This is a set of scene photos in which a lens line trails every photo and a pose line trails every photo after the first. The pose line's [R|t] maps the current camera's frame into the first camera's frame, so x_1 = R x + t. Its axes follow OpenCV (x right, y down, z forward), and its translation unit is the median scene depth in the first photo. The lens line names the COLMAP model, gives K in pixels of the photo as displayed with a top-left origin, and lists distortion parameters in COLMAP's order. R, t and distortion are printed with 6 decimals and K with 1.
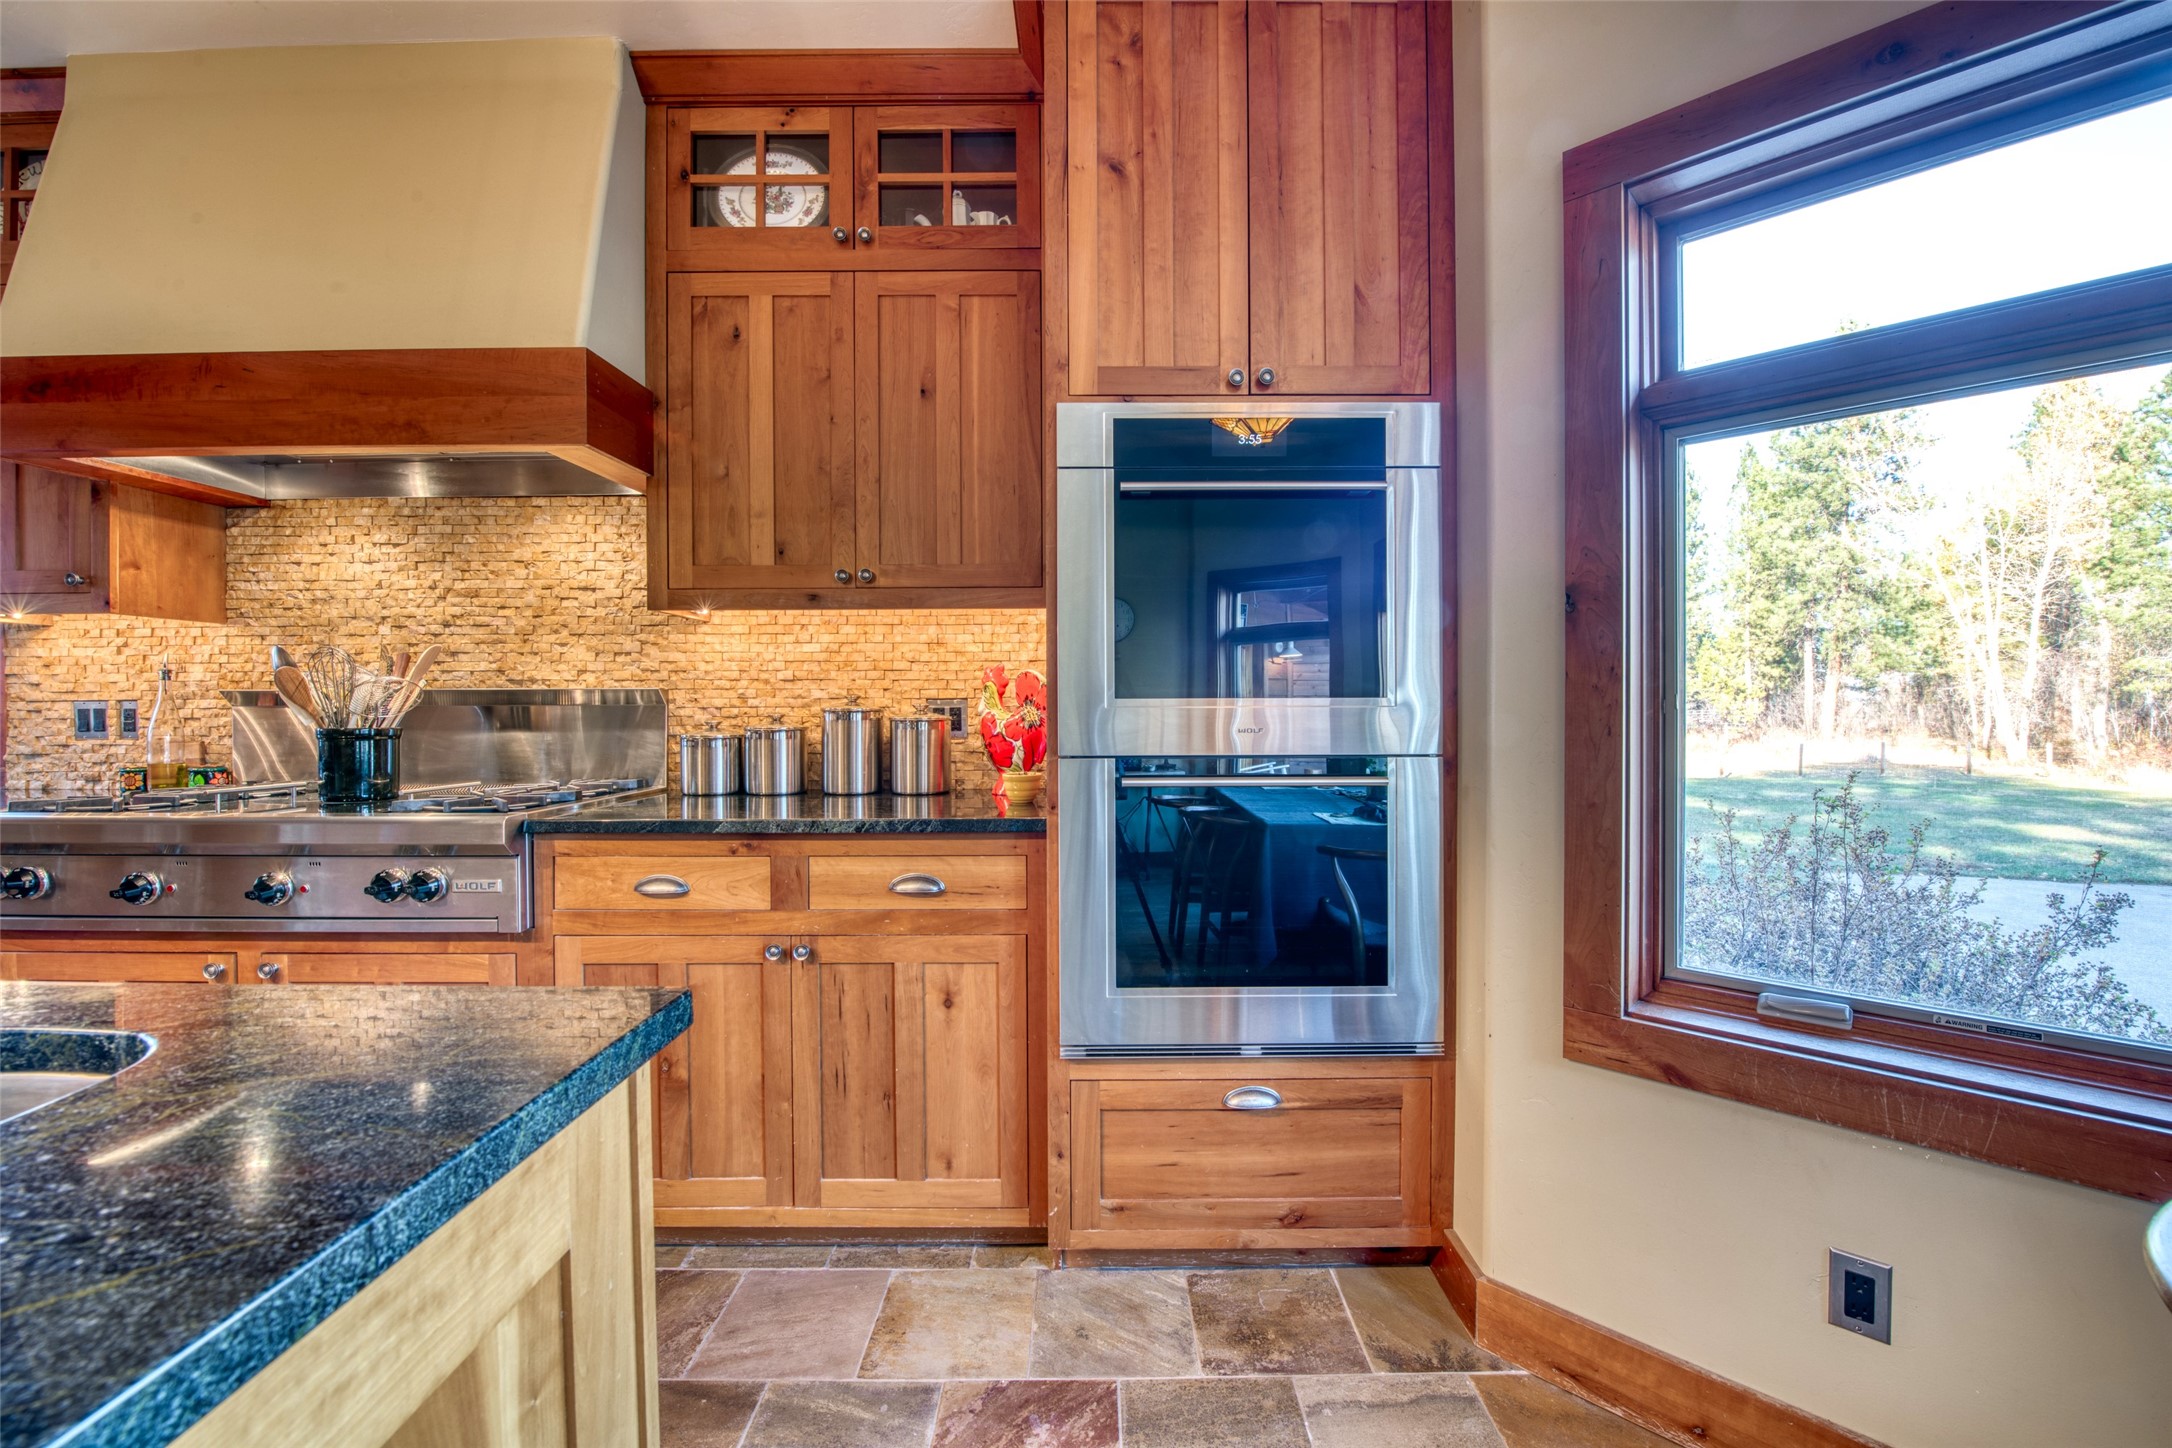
lens RADIAL K [[884.0, 0, 1102.6], [0, 884.0, 710.0], [0, 0, 1]] dist [-0.015907, -0.002637]
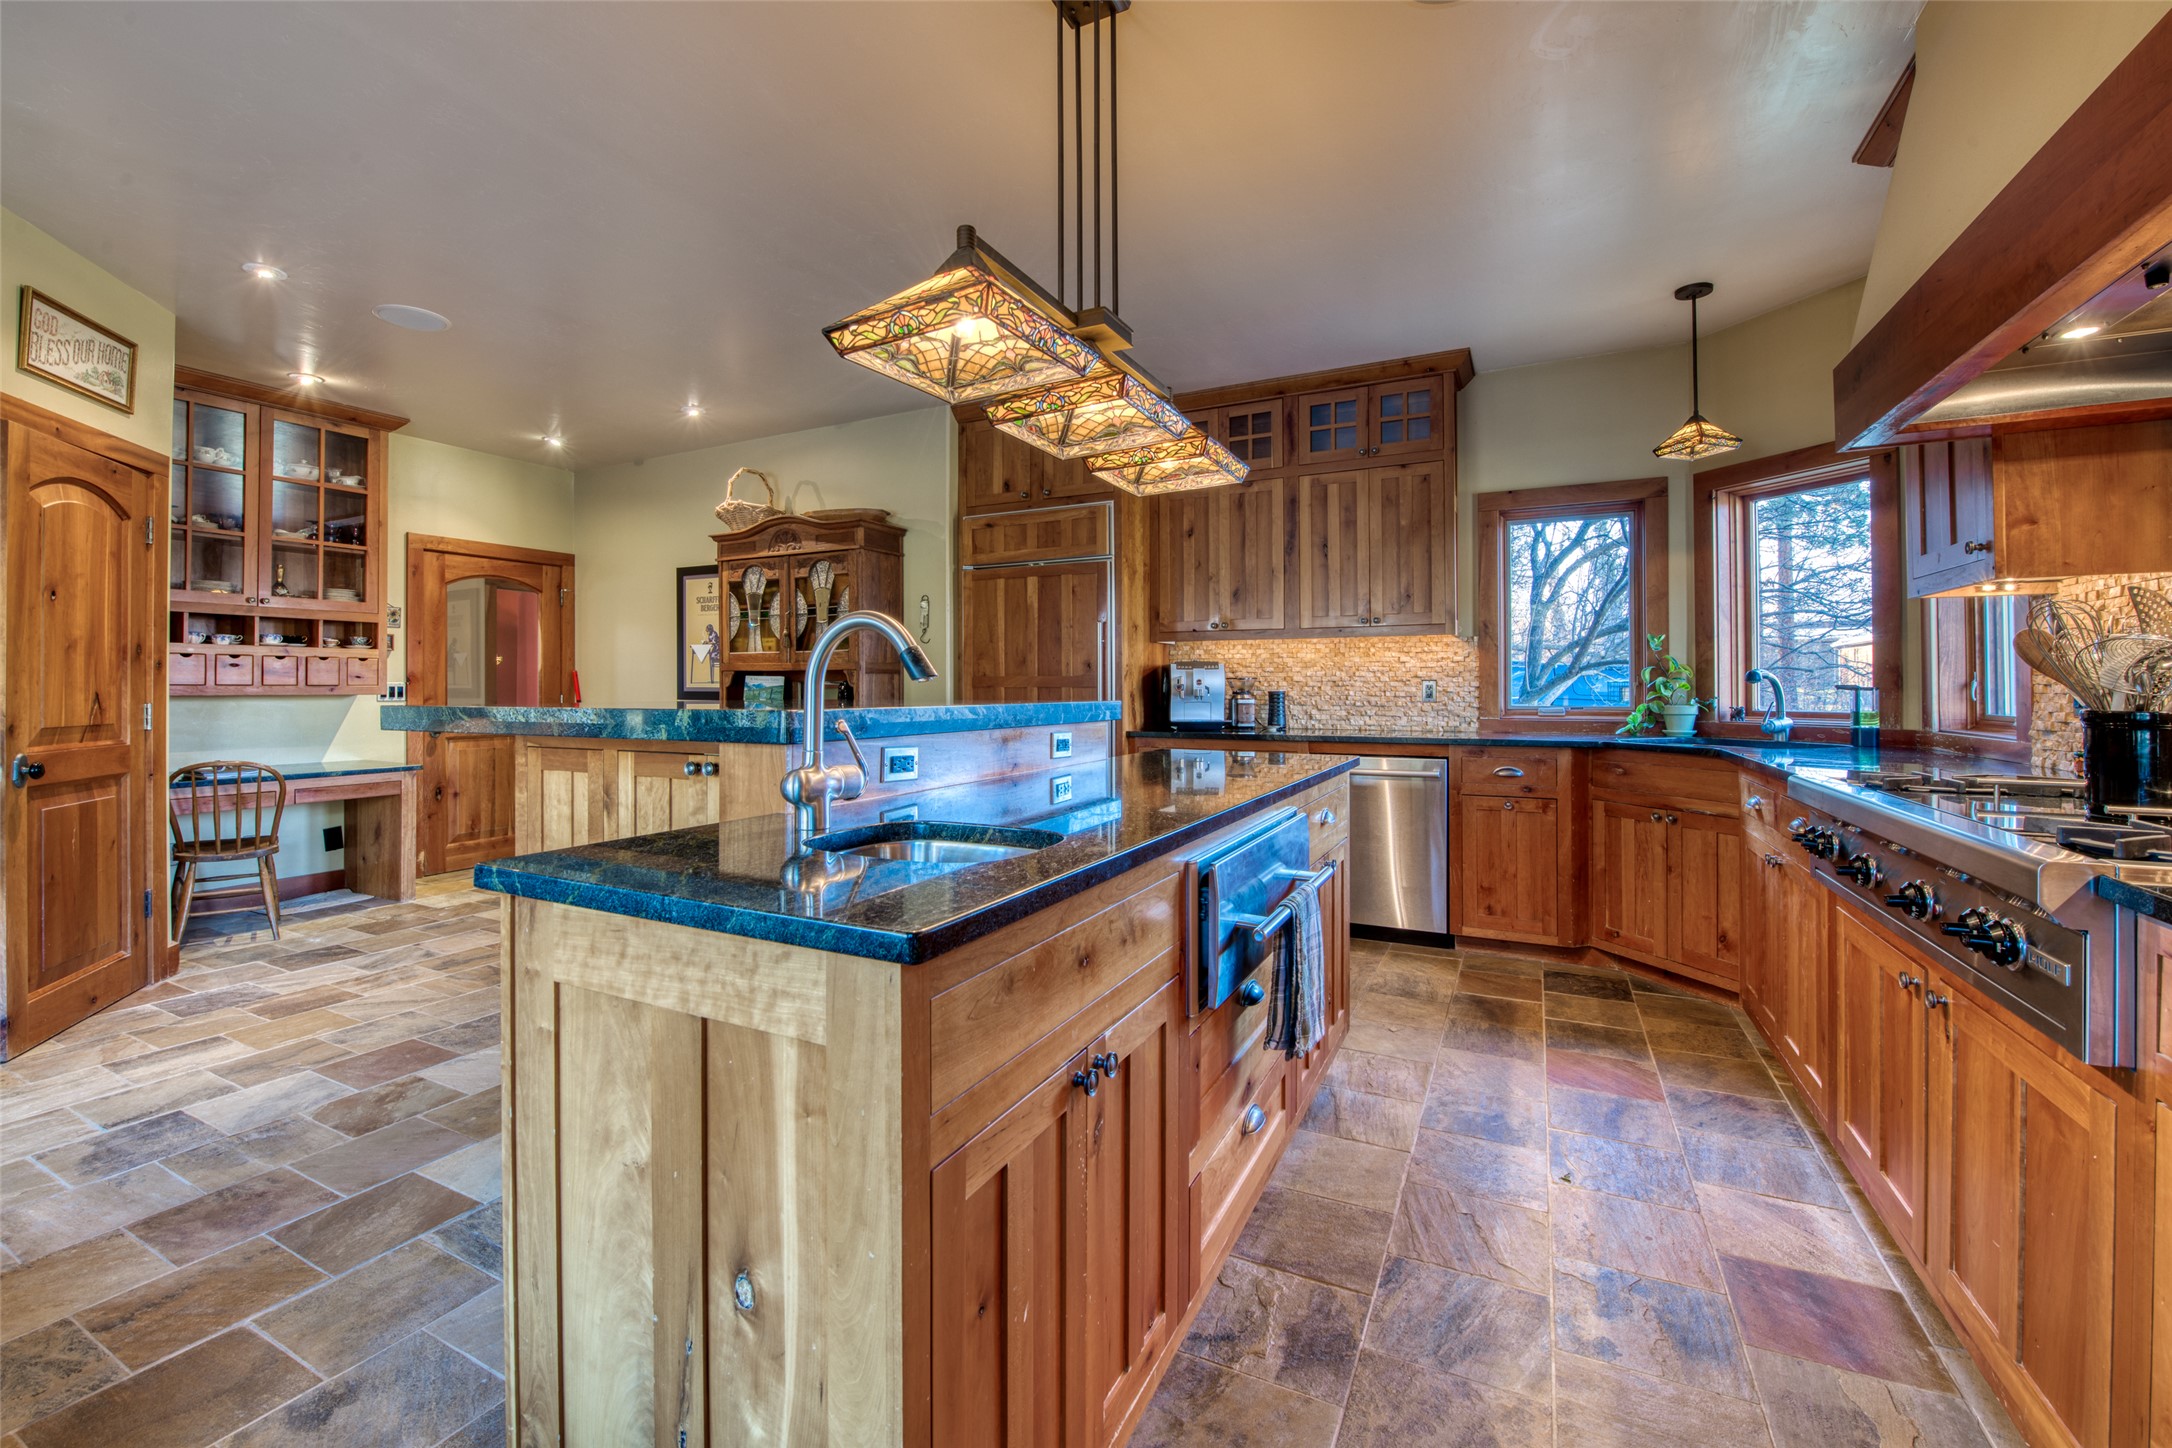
lens RADIAL K [[884.0, 0, 1017.8], [0, 884.0, 679.5], [0, 0, 1]] dist [-0.015907, -0.002637]
pose [[-0.491862, -0.002207, -0.870671, 0.140271], [-0.000439, 0.999997, -0.002287, -0.001977], [0.870673, -0.000742, -0.491861, 0.473262]]
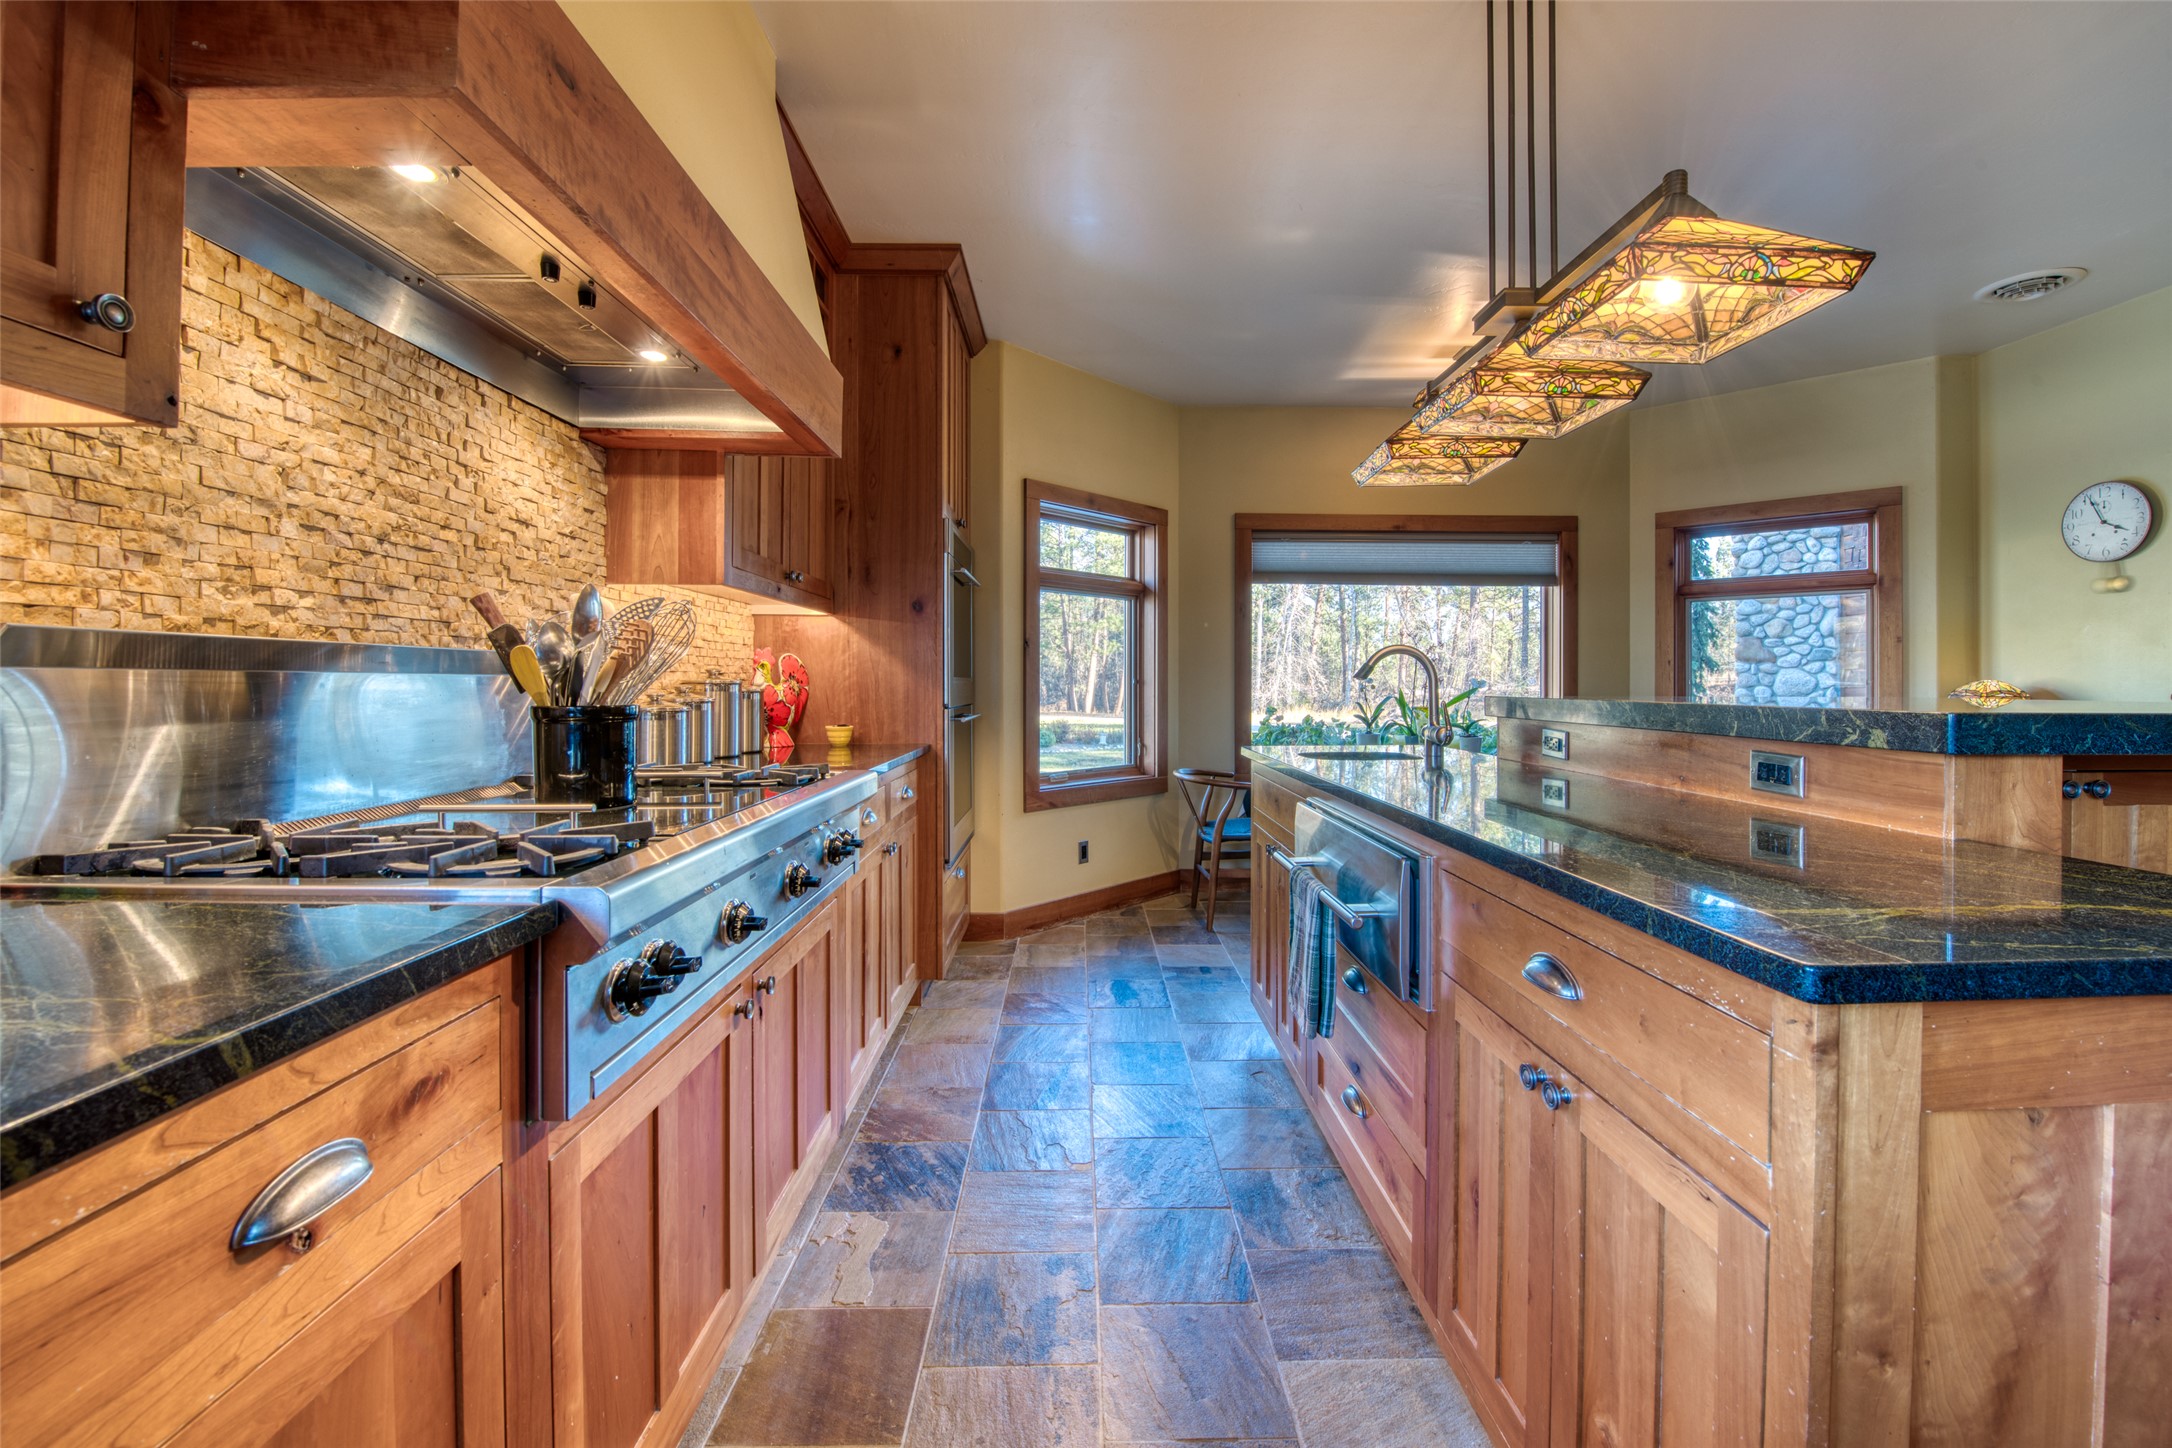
lens RADIAL K [[884.0, 0, 1104.3], [0, 884.0, 687.4], [0, 0, 1]] dist [-0.015907, -0.002637]
pose [[-0.029021, -0.001473, 0.999578, -1.365959], [0.002822, 0.999995, 0.001556, 0.005393], [-0.999575, 0.002866, -0.029016, 0.518726]]
